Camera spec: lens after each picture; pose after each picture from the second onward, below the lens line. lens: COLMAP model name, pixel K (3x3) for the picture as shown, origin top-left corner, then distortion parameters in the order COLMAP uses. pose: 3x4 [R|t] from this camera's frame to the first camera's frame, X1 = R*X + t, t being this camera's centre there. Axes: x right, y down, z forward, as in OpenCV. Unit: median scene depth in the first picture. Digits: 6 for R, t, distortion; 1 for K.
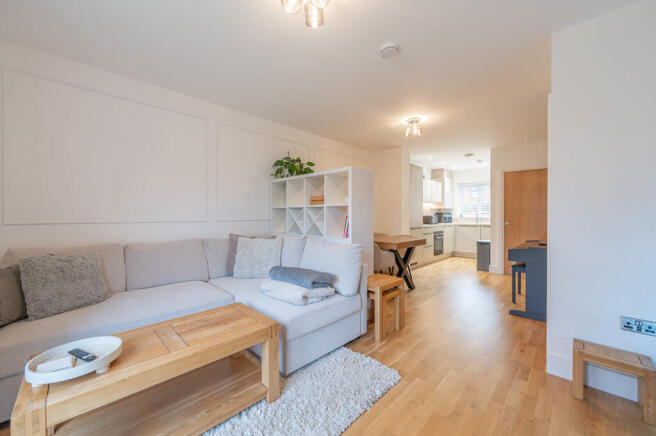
lens RADIAL K [[256.9, 0, 328.6], [0, 256.9, 216.3], [0, 0, 1]] dist [0.003315, 0.000780]
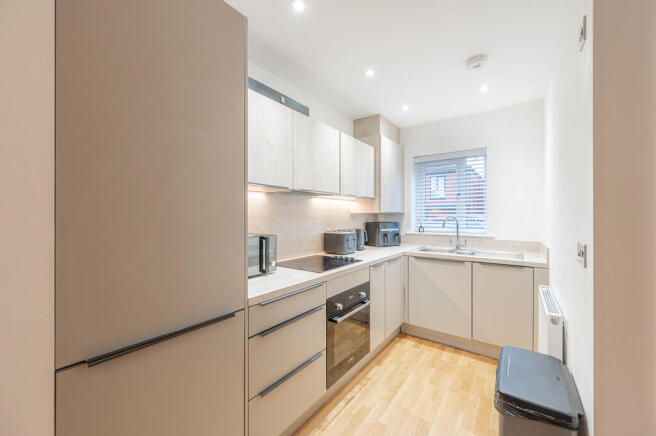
lens RADIAL K [[256.9, 0, 330.6], [0, 256.9, 221.1], [0, 0, 1]] dist [0.003315, 0.000780]
pose [[0.989854, -0.006066, 0.141959, 0.344717], [0.004866, 0.999949, 0.008797, -0.023725], [-0.142005, -0.008017, 0.989833, 0.672127]]
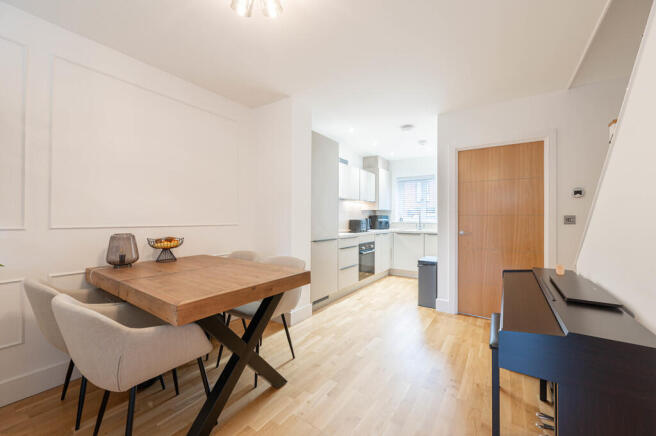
lens RADIAL K [[256.9, 0, 325.8], [0, 256.9, 219.4], [0, 0, 1]] dist [0.003315, 0.000780]
pose [[0.986712, 0.001336, 0.162476, 0.198918], [-0.001026, 0.999997, -0.001991, -0.001818], [-0.162479, 0.001798, 0.986710, 0.328813]]
